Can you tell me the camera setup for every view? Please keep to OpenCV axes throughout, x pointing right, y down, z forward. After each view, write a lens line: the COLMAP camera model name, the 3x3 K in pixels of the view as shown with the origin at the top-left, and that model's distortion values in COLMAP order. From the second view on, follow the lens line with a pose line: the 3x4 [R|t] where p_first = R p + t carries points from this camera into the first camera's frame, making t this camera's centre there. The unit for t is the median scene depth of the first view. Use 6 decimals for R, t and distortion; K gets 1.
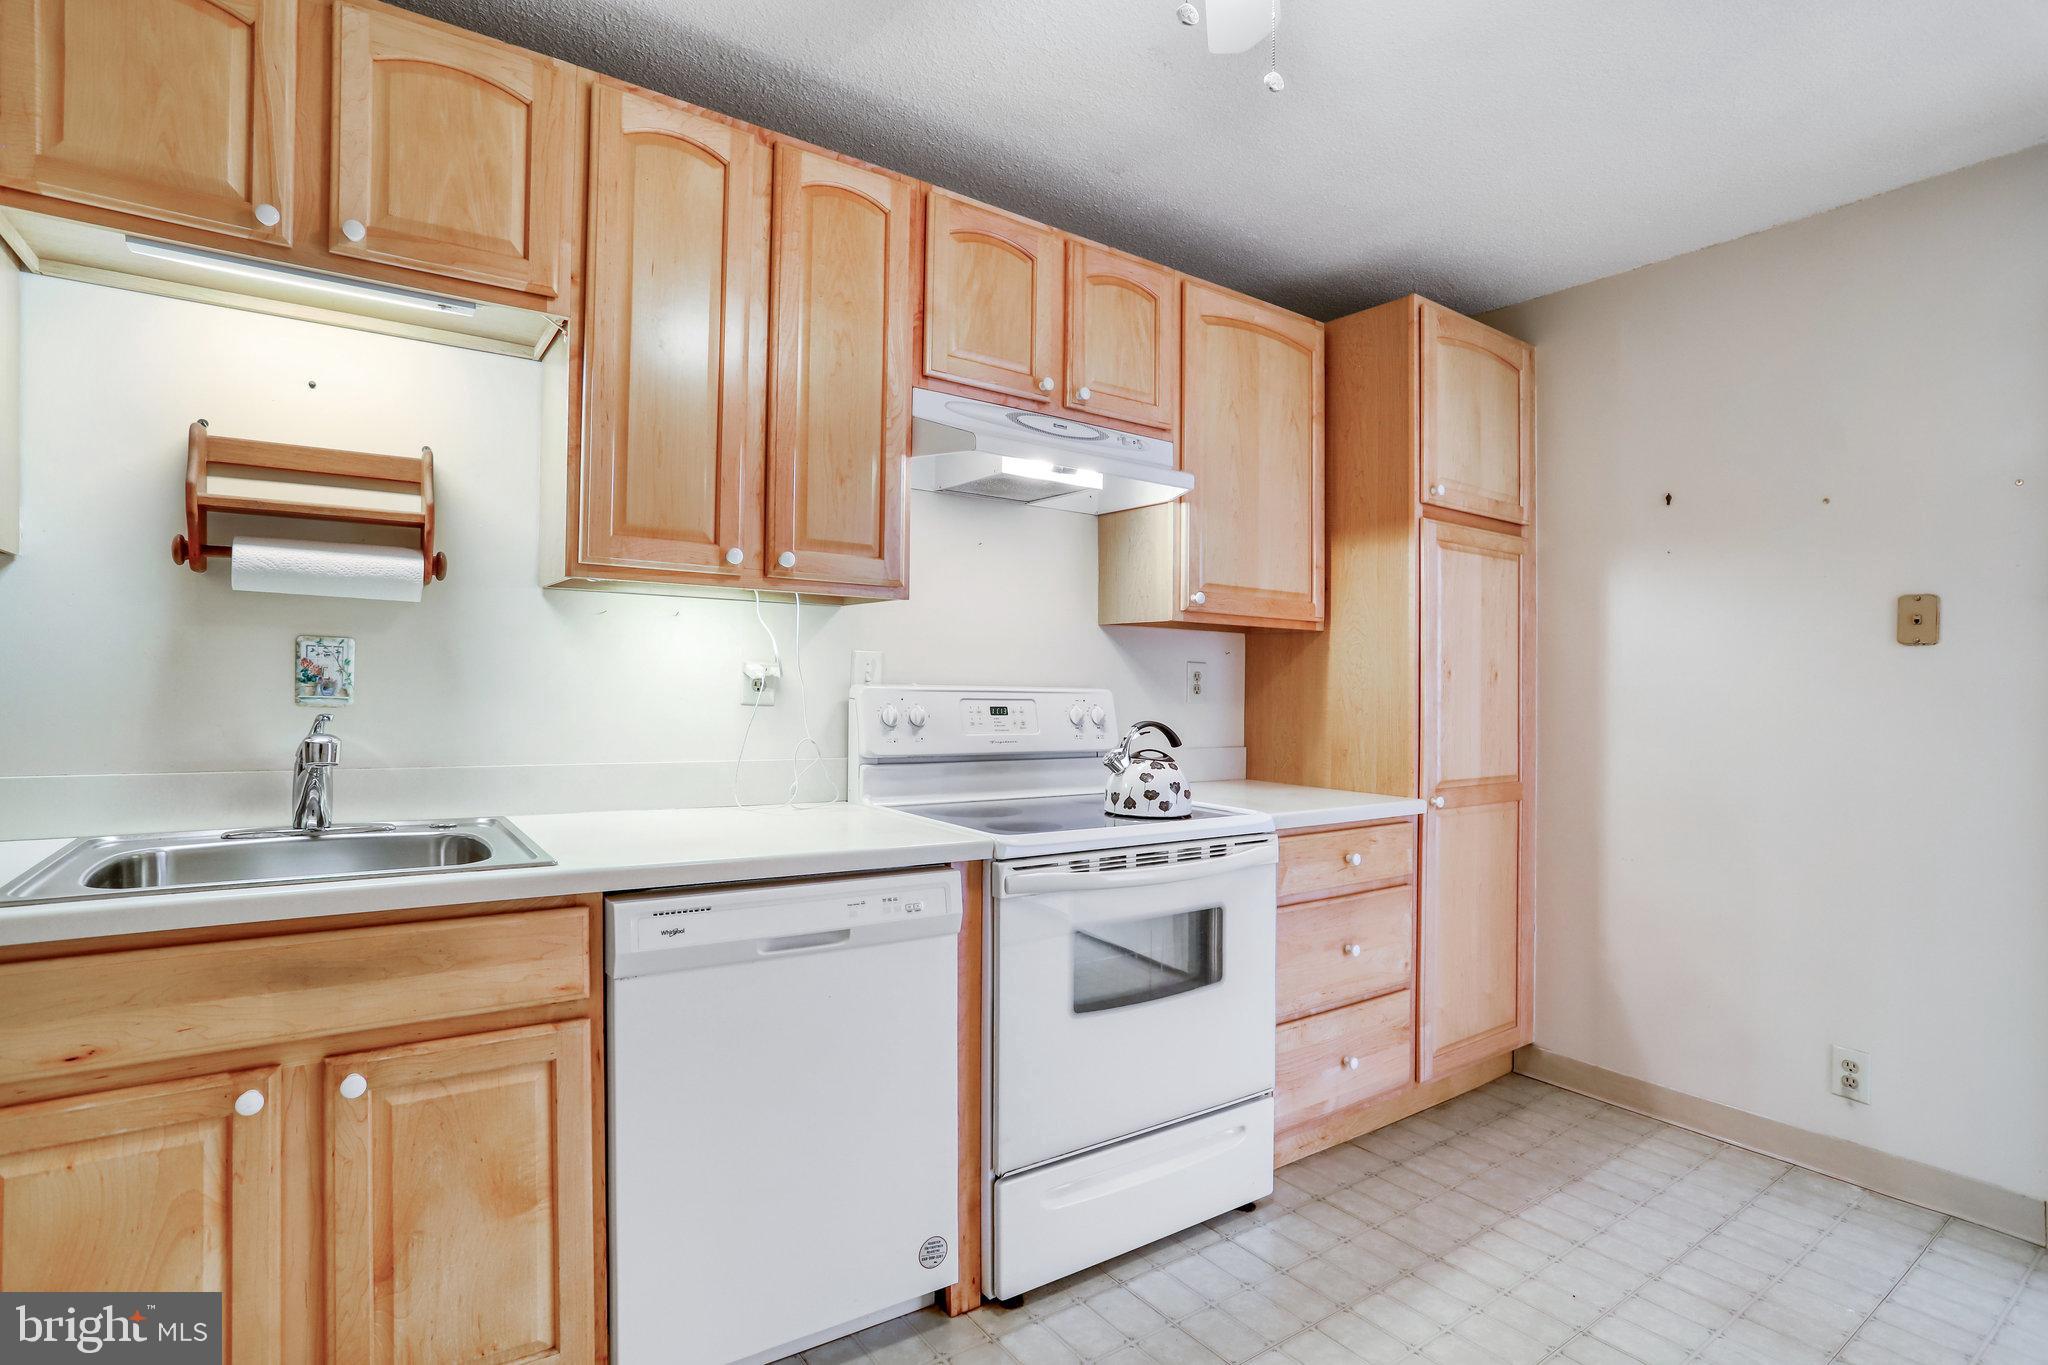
lens RADIAL K [[1028.3, 0, 1024.0], [0, 1028.3, 682.5], [0, 0, 1]] dist [-0.059570, 0.037192]
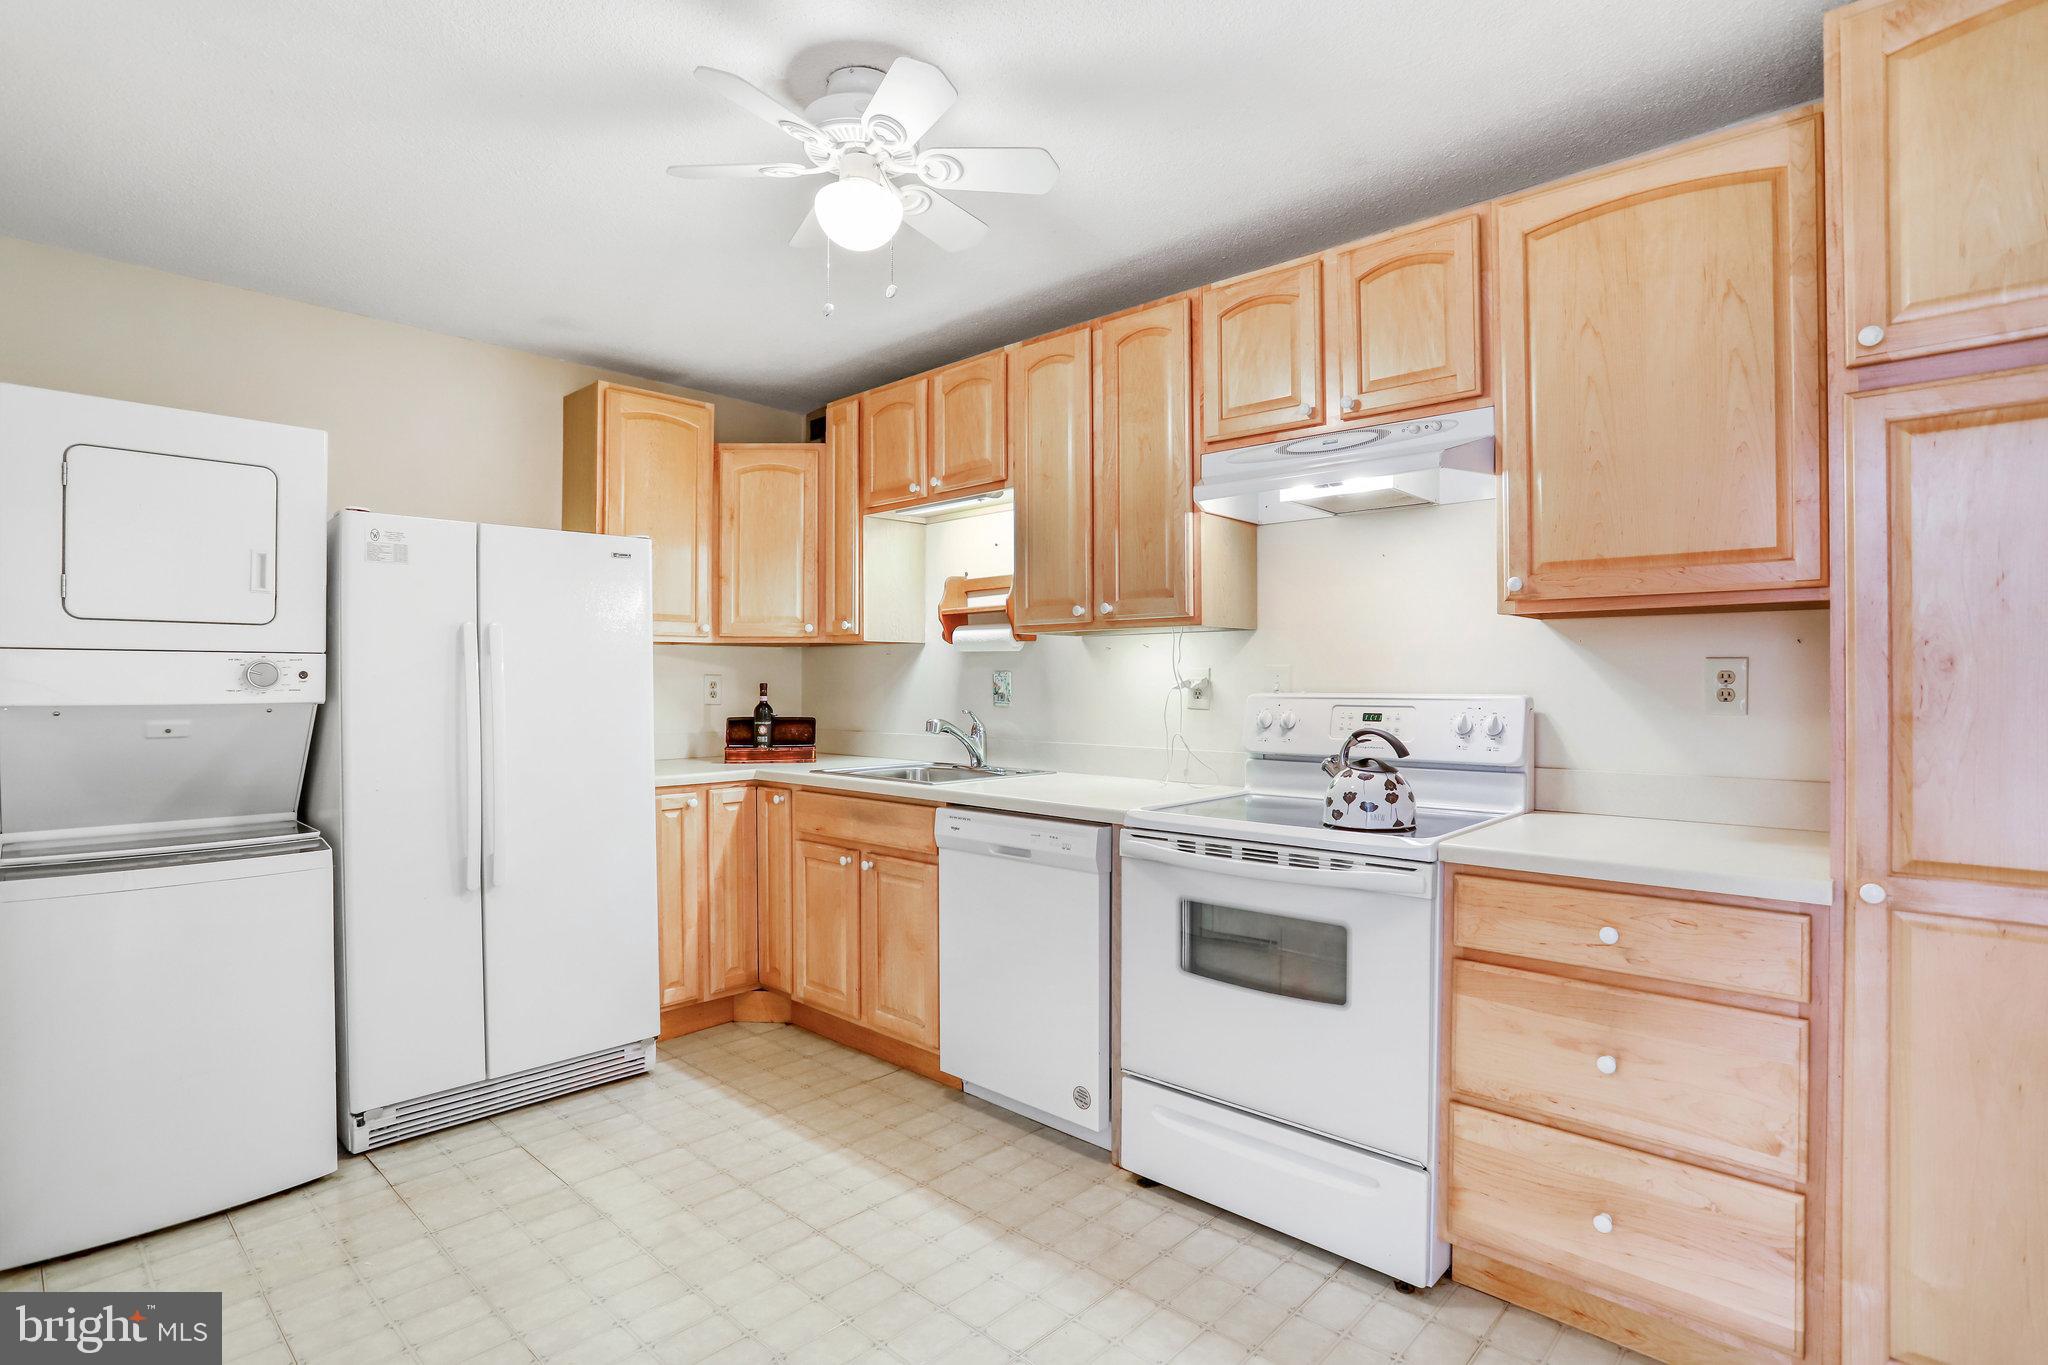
lens RADIAL K [[1020.3, 0, 1017.7], [0, 1020.3, 685.3], [0, 0, 1]] dist [-0.079489, 0.037027]
pose [[0.197450, -0.017541, -0.980156, 1.067151], [0.004046, 0.999846, -0.017078, 0.013646], [0.980305, -0.000594, 0.197490, 0.538705]]
